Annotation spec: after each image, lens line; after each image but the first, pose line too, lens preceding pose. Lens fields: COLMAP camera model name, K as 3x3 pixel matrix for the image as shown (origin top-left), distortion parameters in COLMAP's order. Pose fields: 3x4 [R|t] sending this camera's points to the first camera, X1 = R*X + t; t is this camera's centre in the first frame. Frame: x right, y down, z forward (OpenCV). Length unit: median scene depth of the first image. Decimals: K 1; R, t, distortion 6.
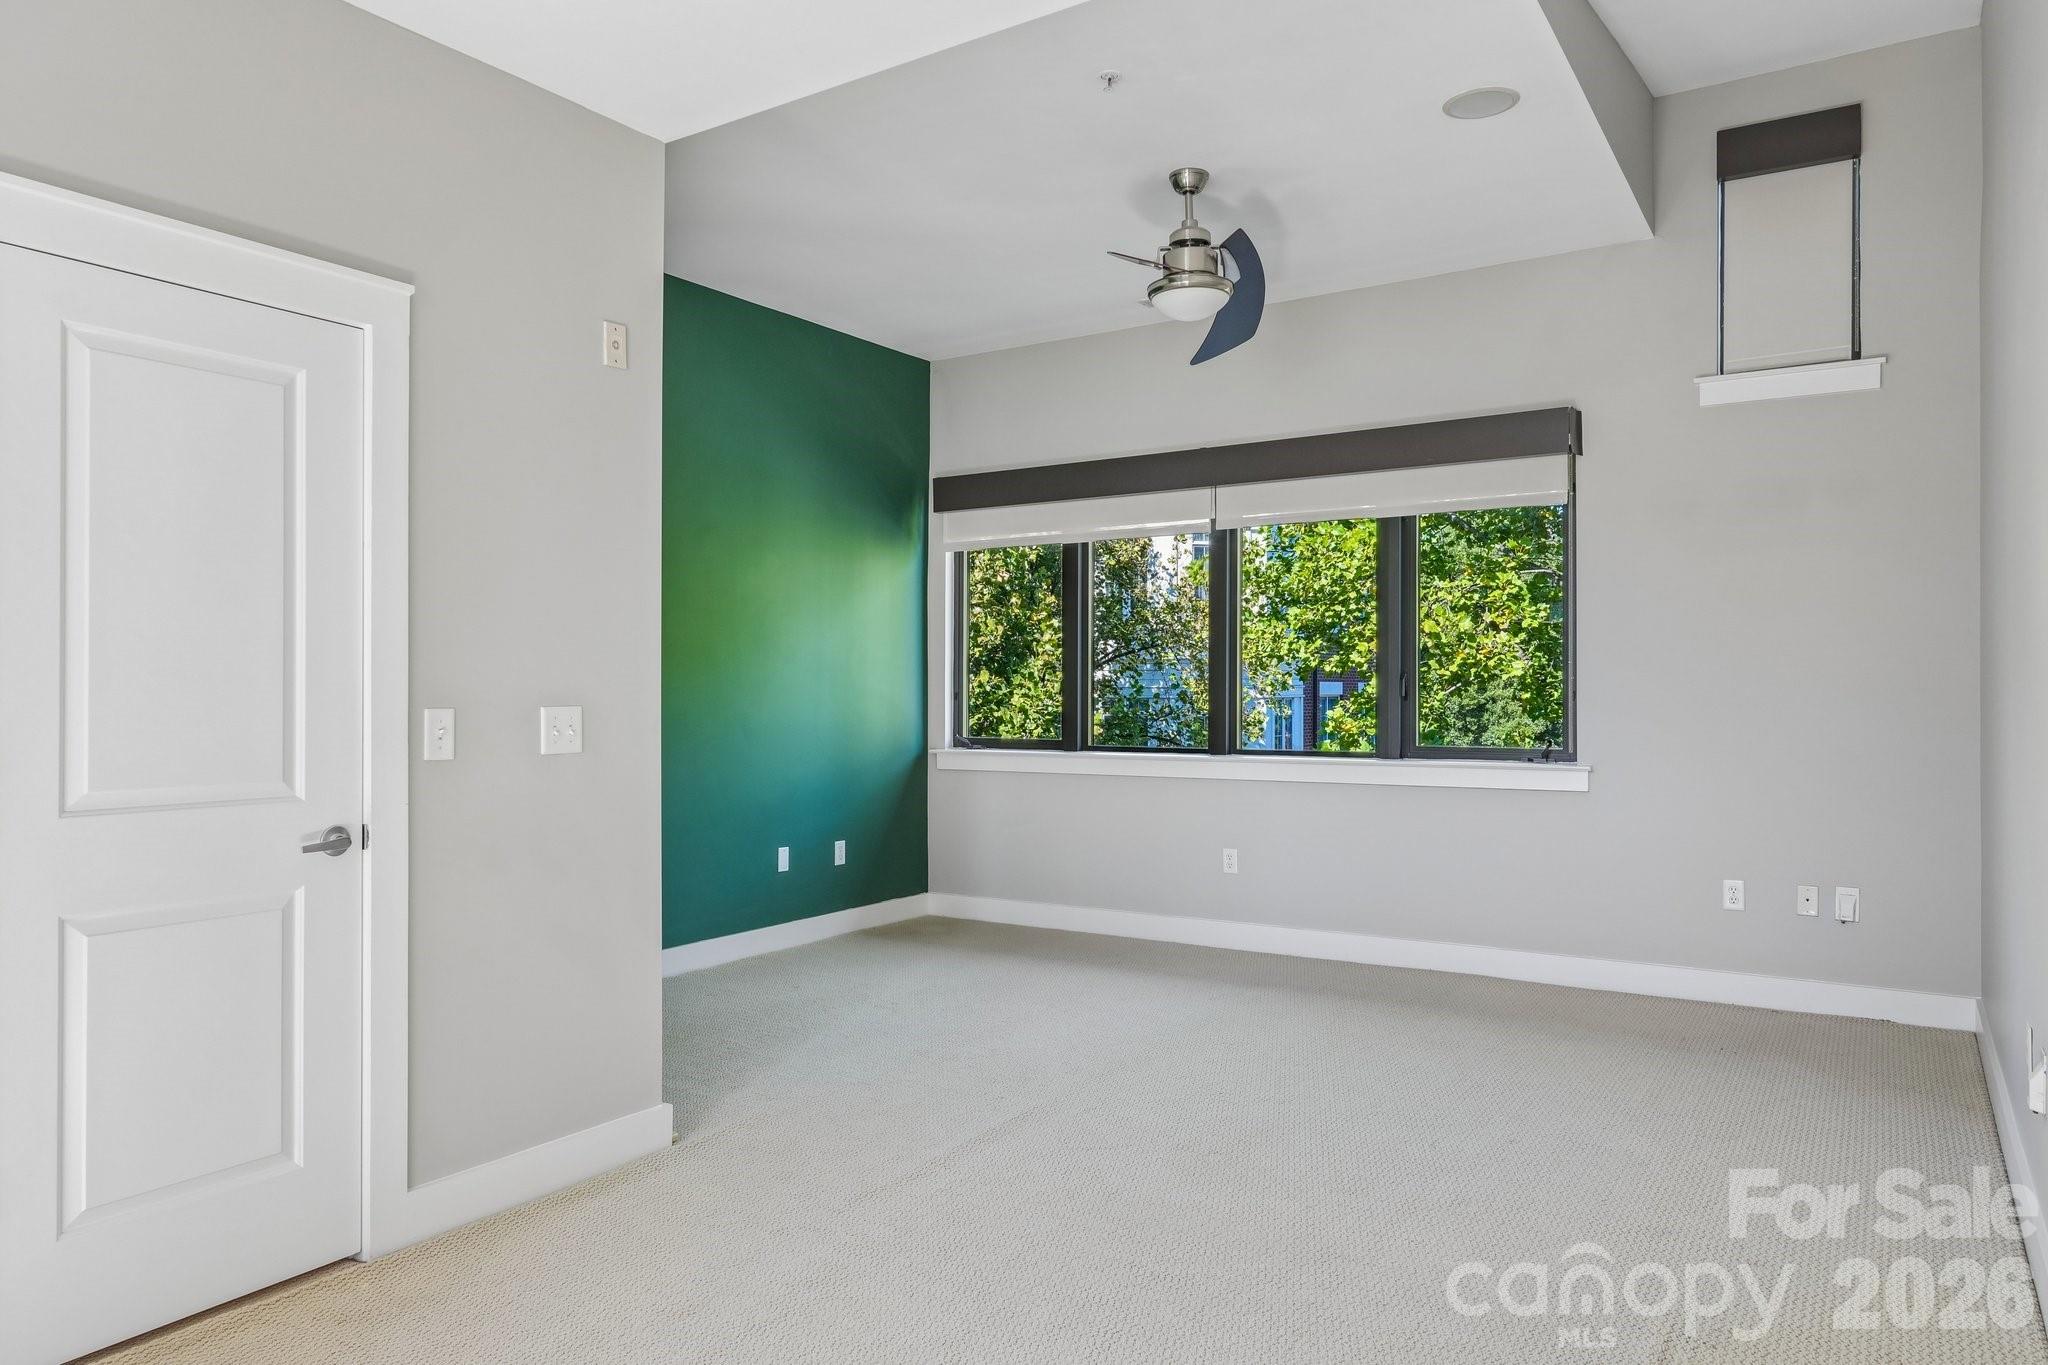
lens RADIAL K [[1328.4, 0, 1021.4], [0, 1328.4, 685.7], [0, 0, 1]] dist [0.008778, -0.004581]
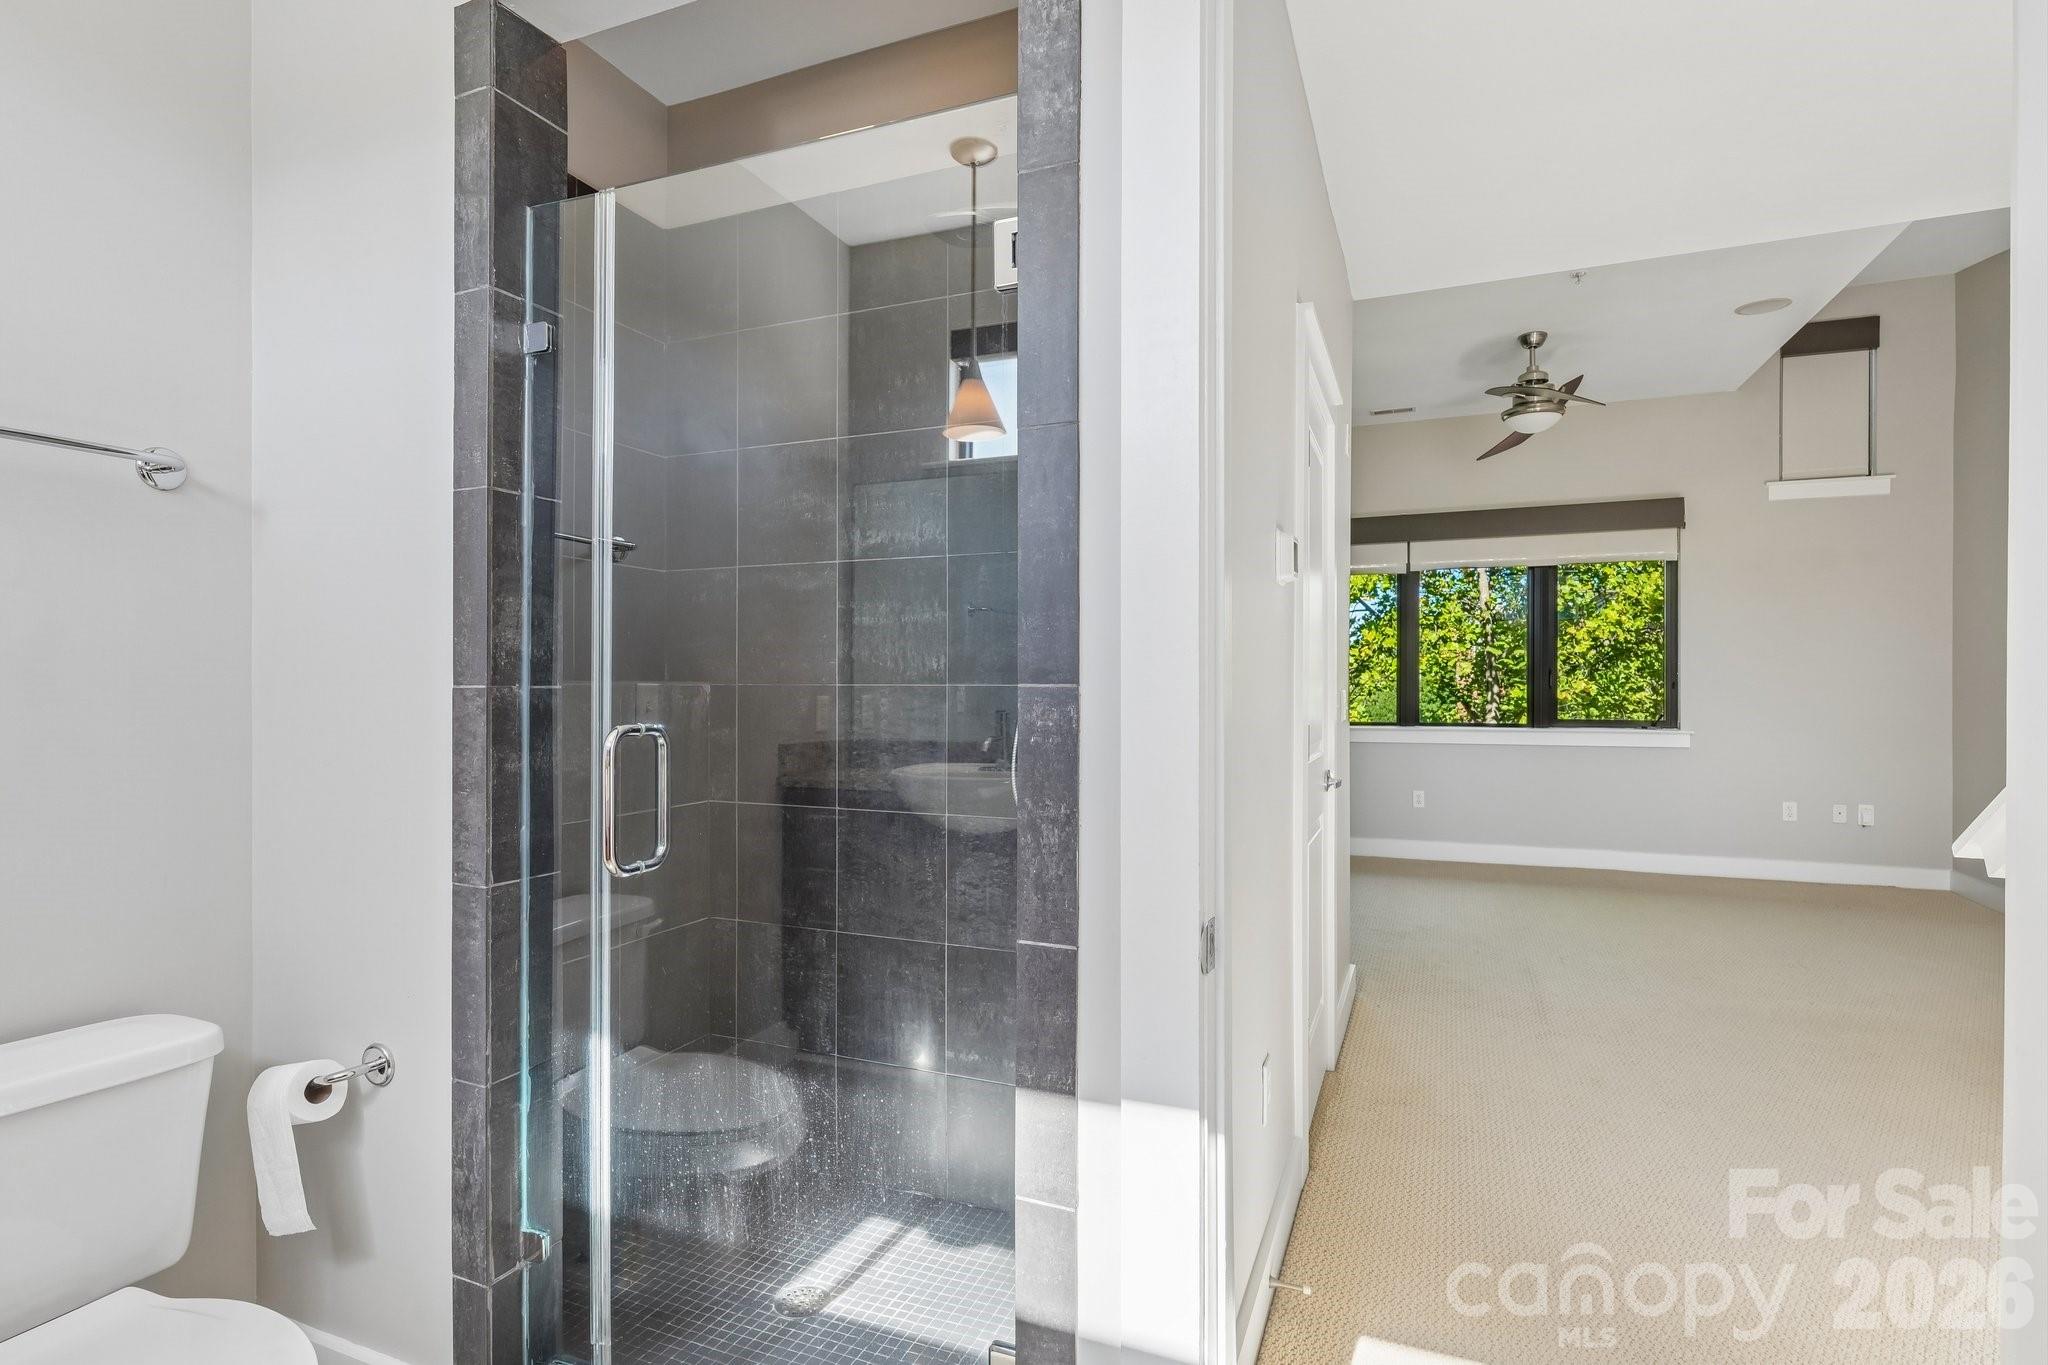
lens RADIAL K [[1000.3, 0, 1020.8], [0, 1000.3, 686.1], [0, 0, 1]] dist [0.003344, 0.000528]
pose [[0.982594, -0.001079, 0.185761, -0.418865], [0.000073, 0.999985, 0.005422, 0.001522], [-0.185764, -0.005314, 0.982580, 0.002320]]
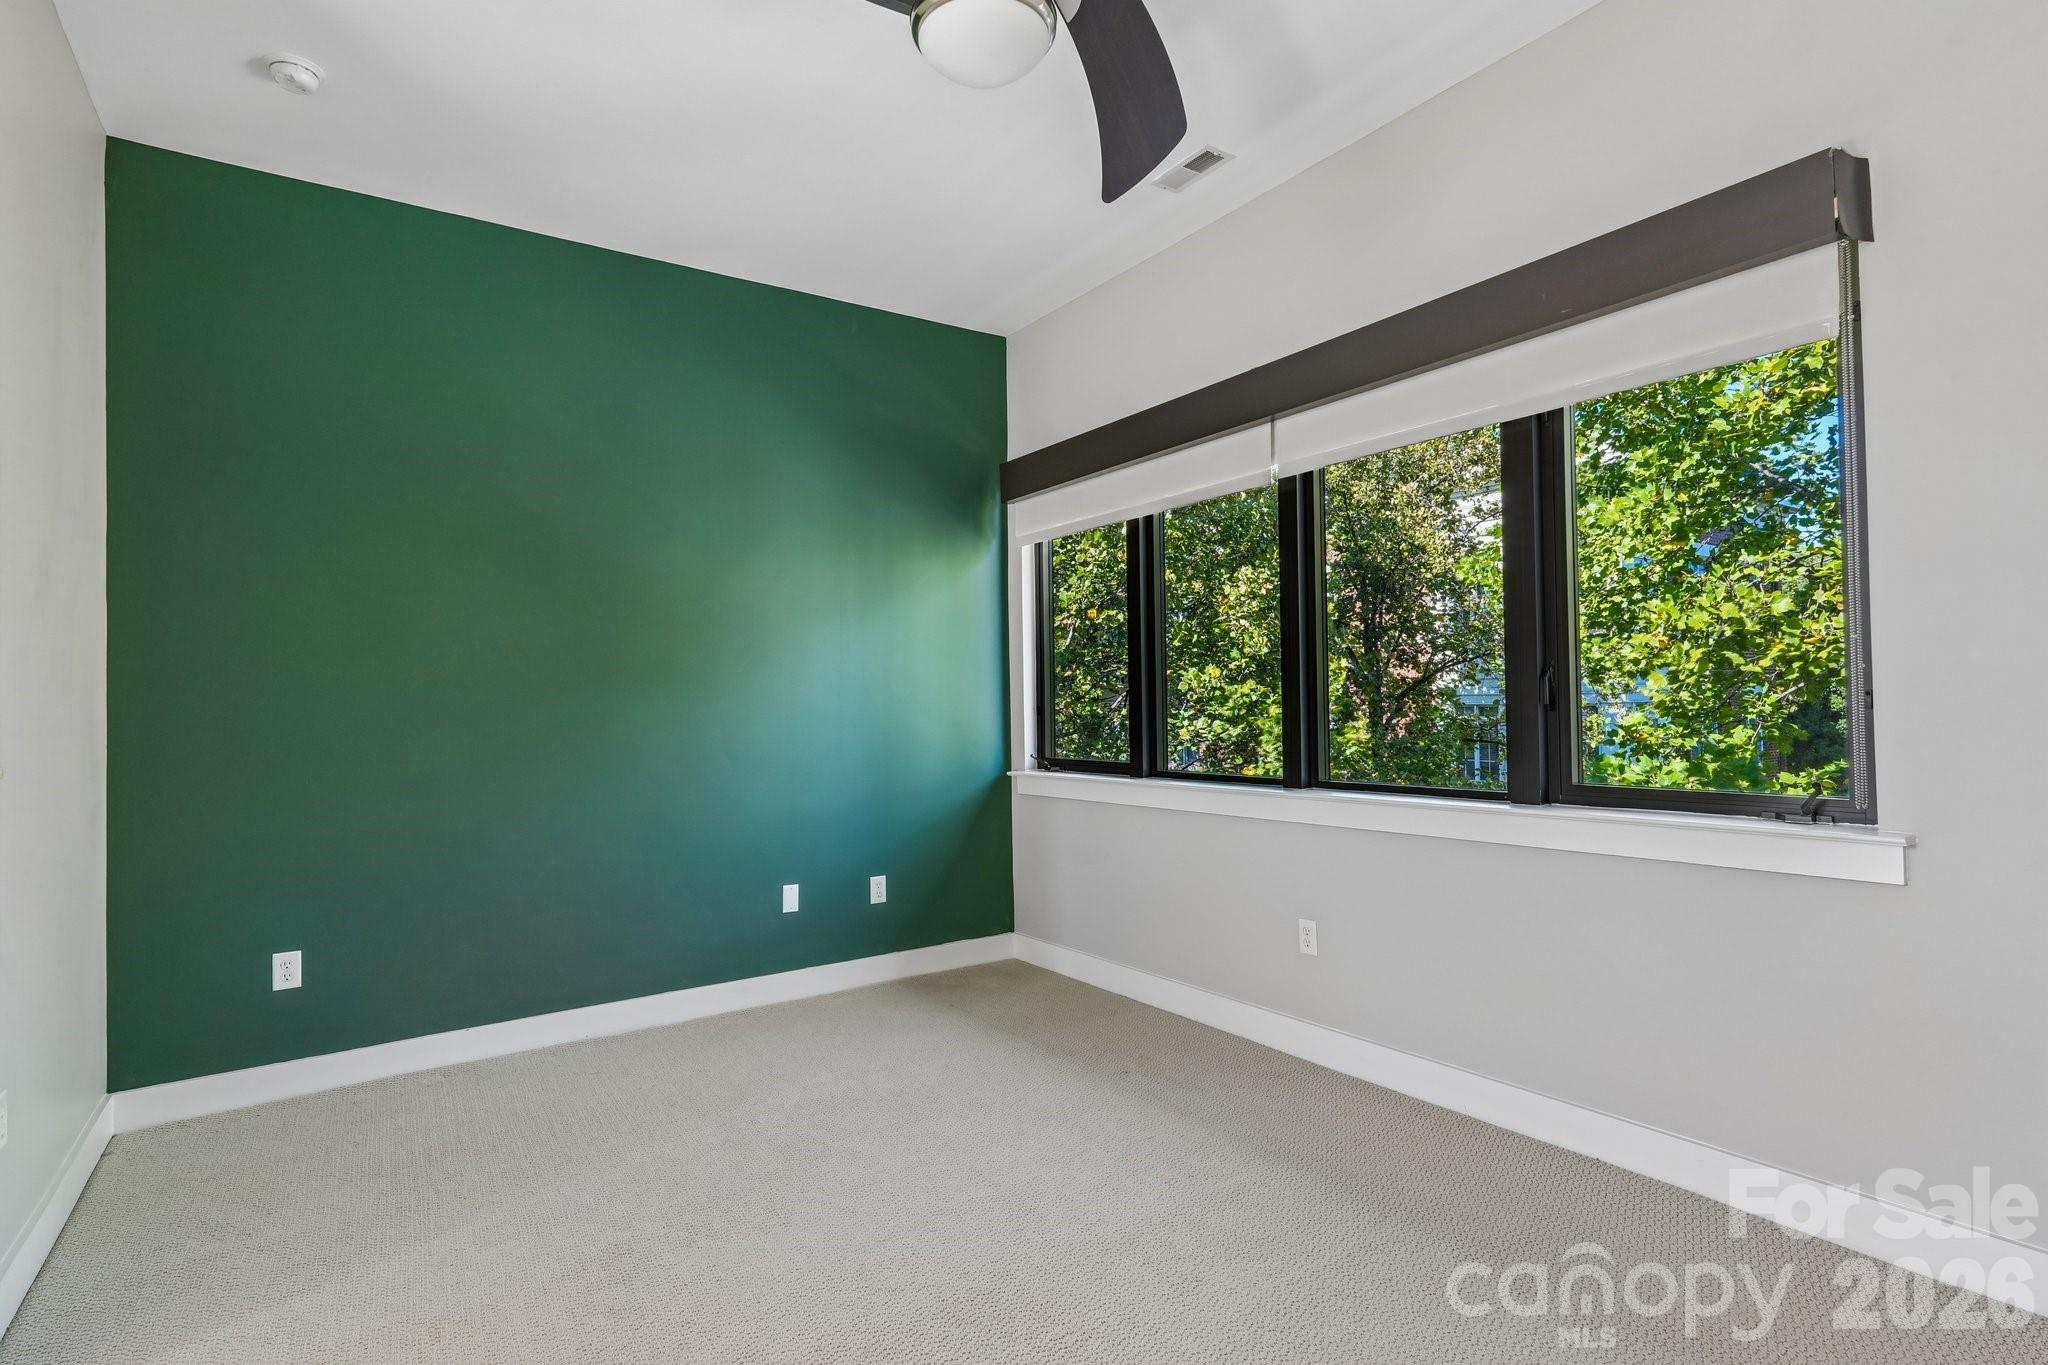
lens RADIAL K [[1000.3, 0, 1037.4], [0, 1000.3, 680.2], [0, 0, 1]] dist [0.003344, 0.000528]
pose [[0.926303, -0.024698, -0.375969, 0.200815], [0.017880, 0.999606, -0.021615, 0.002635], [0.376355, 0.013300, 0.926380, 0.393014]]
